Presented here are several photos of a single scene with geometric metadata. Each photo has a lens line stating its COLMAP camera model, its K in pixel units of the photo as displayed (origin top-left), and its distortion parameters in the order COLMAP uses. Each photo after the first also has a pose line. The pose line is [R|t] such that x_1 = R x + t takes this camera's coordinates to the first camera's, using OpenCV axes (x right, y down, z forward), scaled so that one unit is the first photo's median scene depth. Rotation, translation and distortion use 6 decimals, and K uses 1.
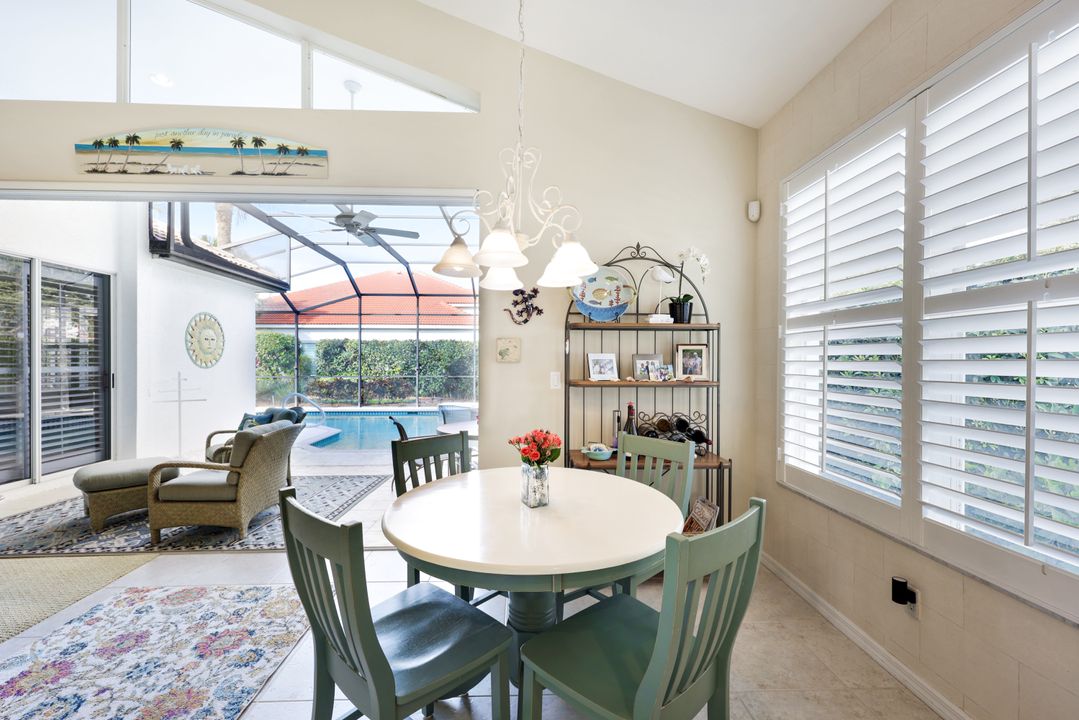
lens RADIAL K [[440.6, 0, 528.6], [0, 440.6, 356.2], [0, 0, 1]] dist [0.000589, -0.000153]
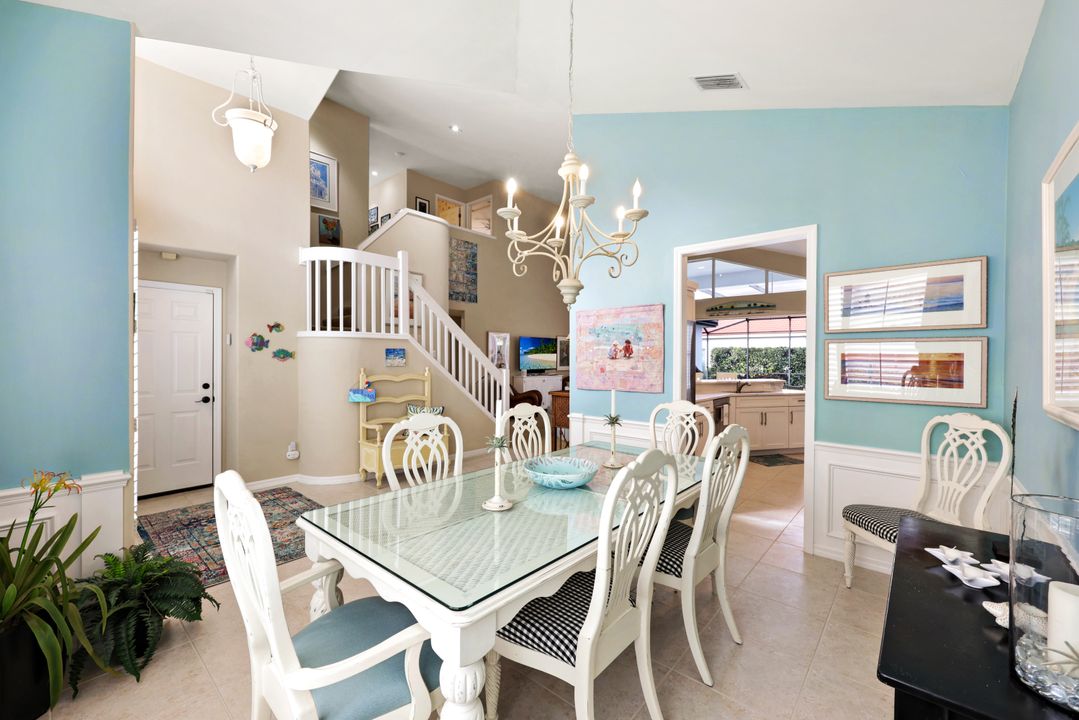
lens RADIAL K [[440.6, 0, 540.0], [0, 440.6, 360.3], [0, 0, 1]] dist [0.000589, -0.000153]
pose [[0.742237, 0.002582, -0.670133, 0.506341], [0.004319, 0.999953, 0.008637, -0.061033], [0.670124, -0.009305, 0.742191, -2.867677]]
